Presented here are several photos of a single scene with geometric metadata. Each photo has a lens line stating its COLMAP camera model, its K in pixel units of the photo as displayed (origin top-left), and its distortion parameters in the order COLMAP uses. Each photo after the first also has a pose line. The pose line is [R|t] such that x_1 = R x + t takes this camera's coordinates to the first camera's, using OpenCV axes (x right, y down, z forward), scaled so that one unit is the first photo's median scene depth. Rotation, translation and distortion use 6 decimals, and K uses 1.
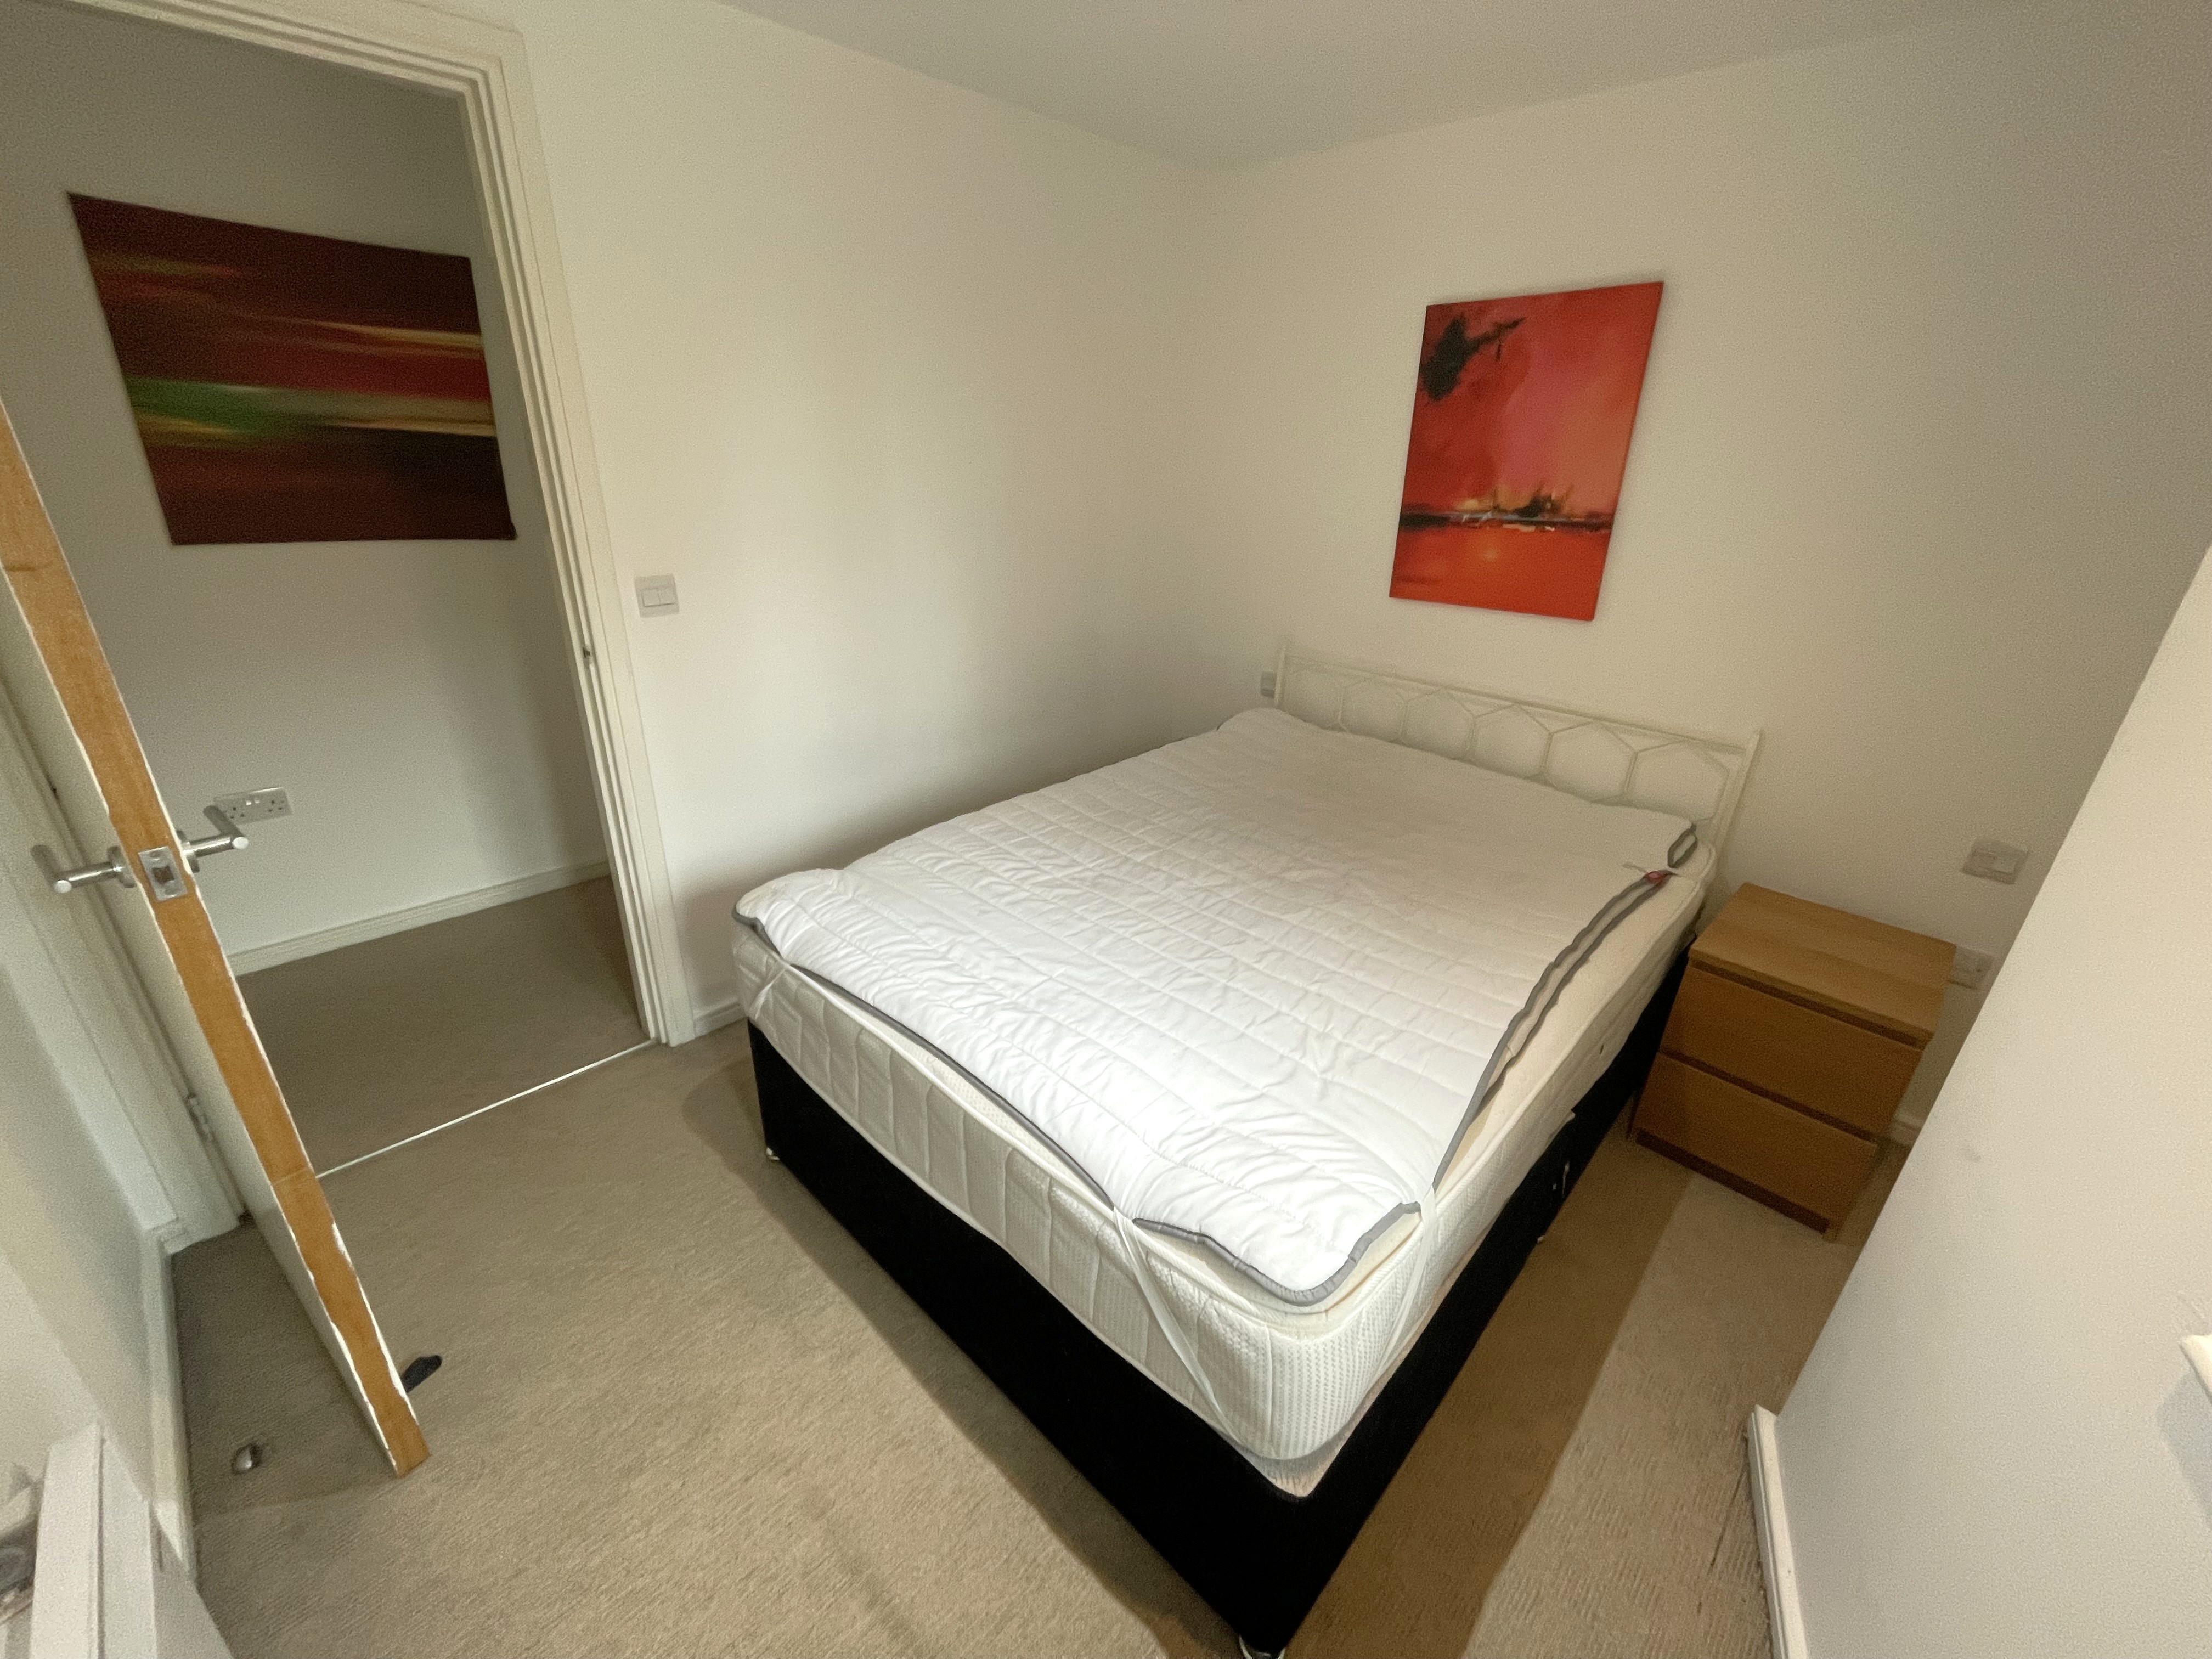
lens RADIAL K [[903.6, 0, 1102.6], [0, 903.6, 829.1], [0, 0, 1]] dist [0.000304, 0.000075]
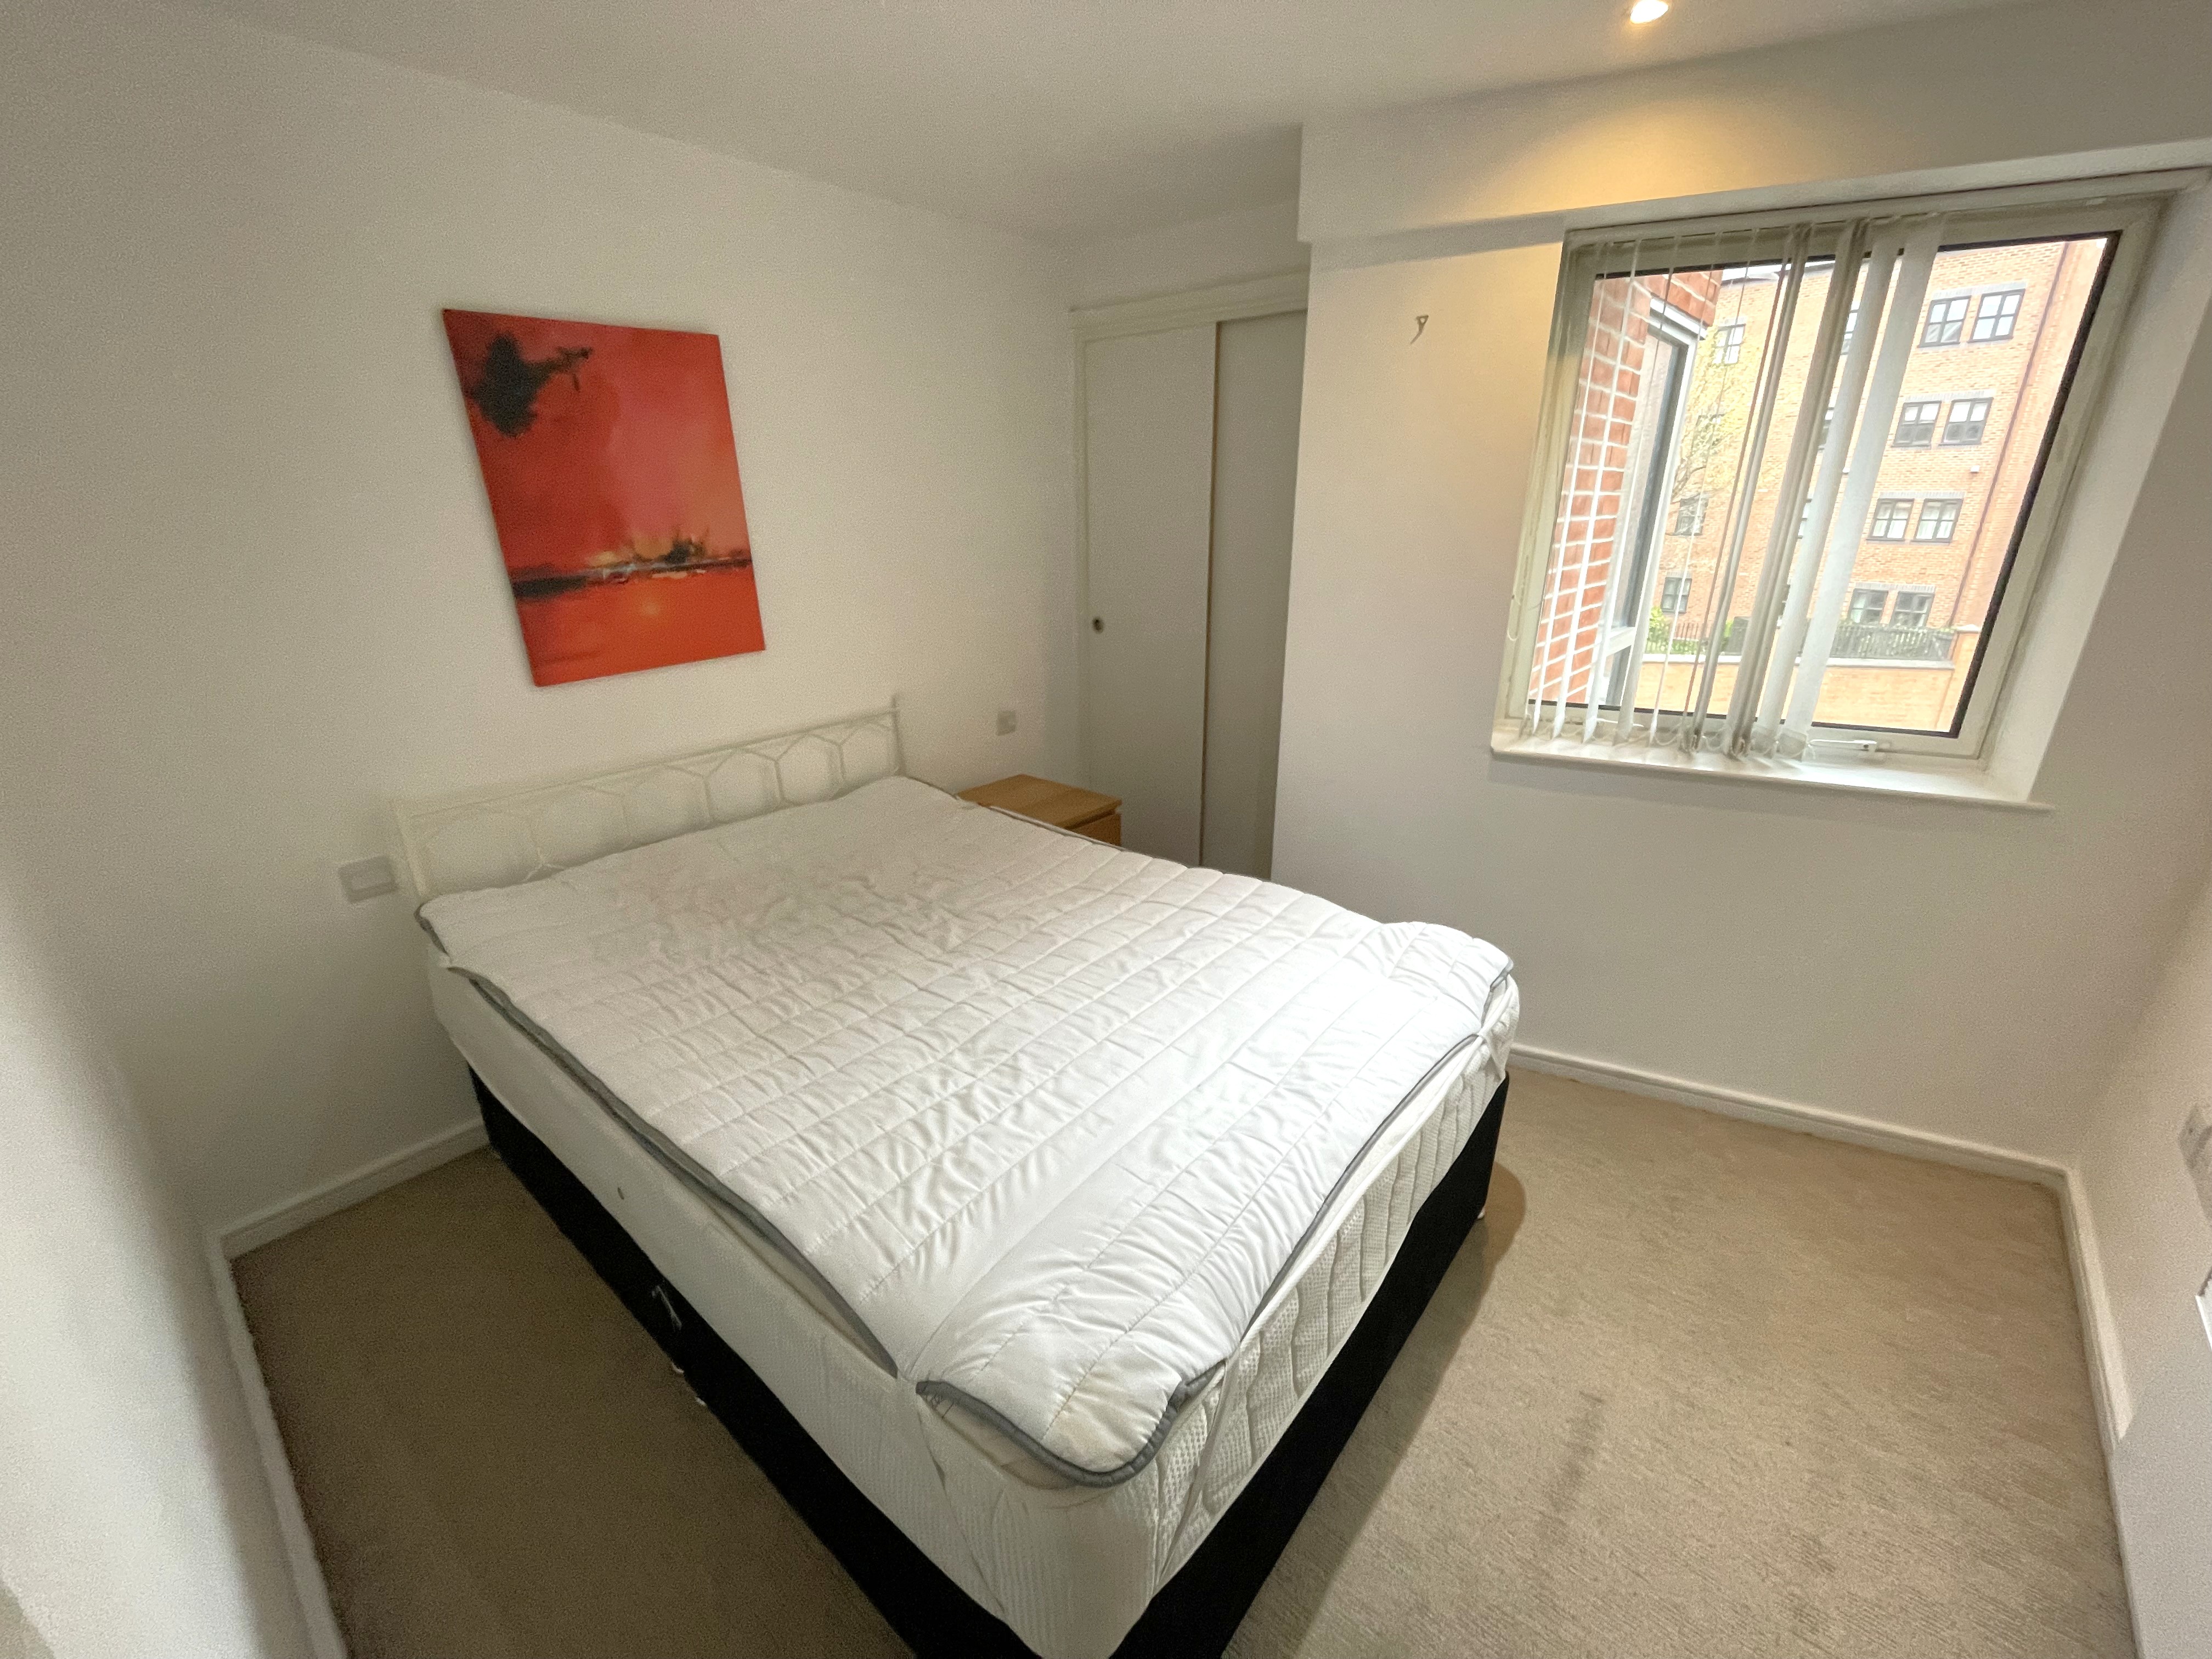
lens RADIAL K [[903.6, 0, 1106.0], [0, 903.6, 829.8], [0, 0, 1]] dist [0.000304, 0.000075]
pose [[-0.064913, -0.377635, 0.923676, -0.543099], [0.400976, 0.837743, 0.370681, -0.286065], [-0.913786, 0.394434, 0.097042, 0.617353]]
